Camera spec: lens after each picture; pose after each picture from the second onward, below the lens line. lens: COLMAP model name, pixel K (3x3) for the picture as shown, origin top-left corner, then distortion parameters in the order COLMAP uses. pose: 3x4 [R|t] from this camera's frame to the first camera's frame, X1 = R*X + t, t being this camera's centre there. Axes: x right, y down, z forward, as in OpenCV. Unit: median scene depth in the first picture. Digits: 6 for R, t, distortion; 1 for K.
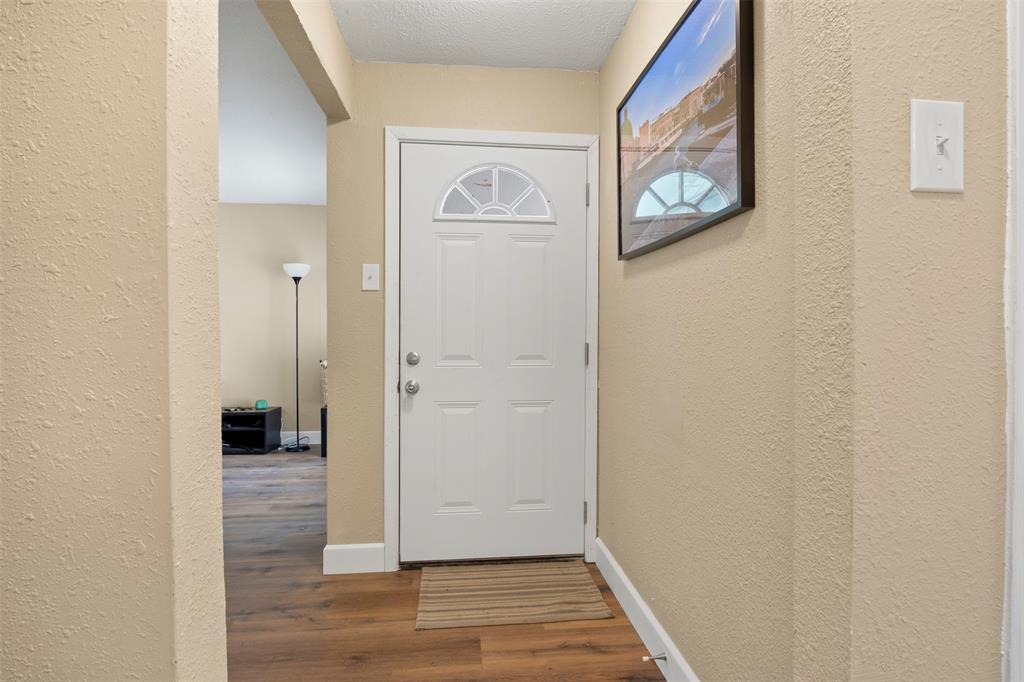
lens RADIAL K [[510.8, 0, 505.9], [0, 510.8, 337.5], [0, 0, 1]] dist [-0.013349, 0.001552]
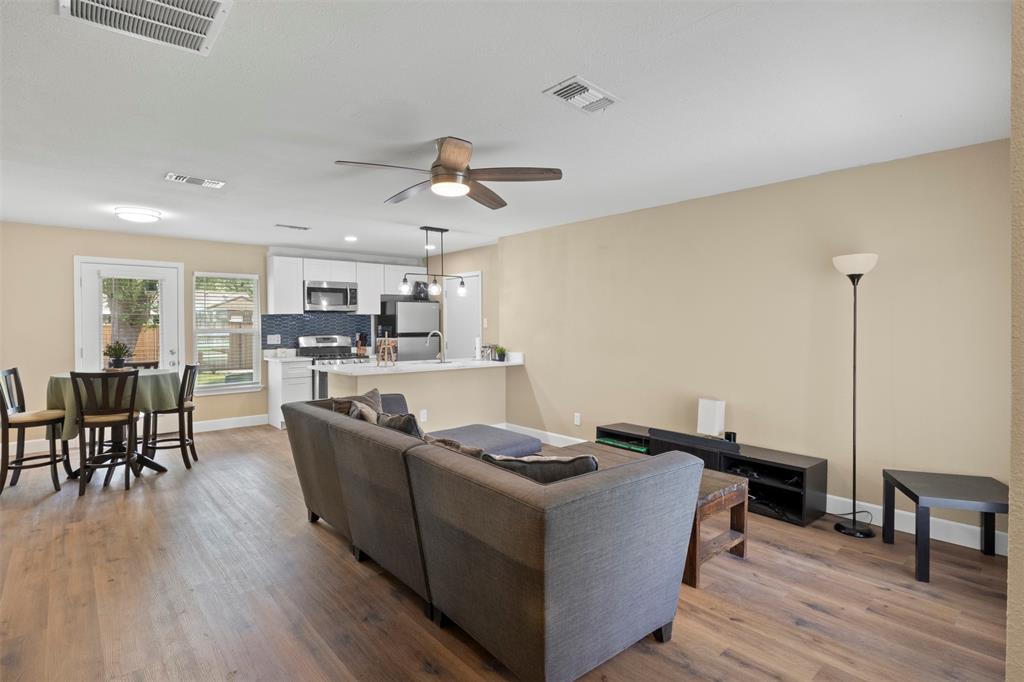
lens RADIAL K [[510.8, 0, 520.1], [0, 510.8, 332.5], [0, 0, 1]] dist [-0.013349, 0.001552]
pose [[0.590299, 0.007355, -0.807151, -0.138042], [-0.006105, 0.999971, 0.004647, -0.045190], [0.807161, 0.002184, 0.590327, 0.263485]]
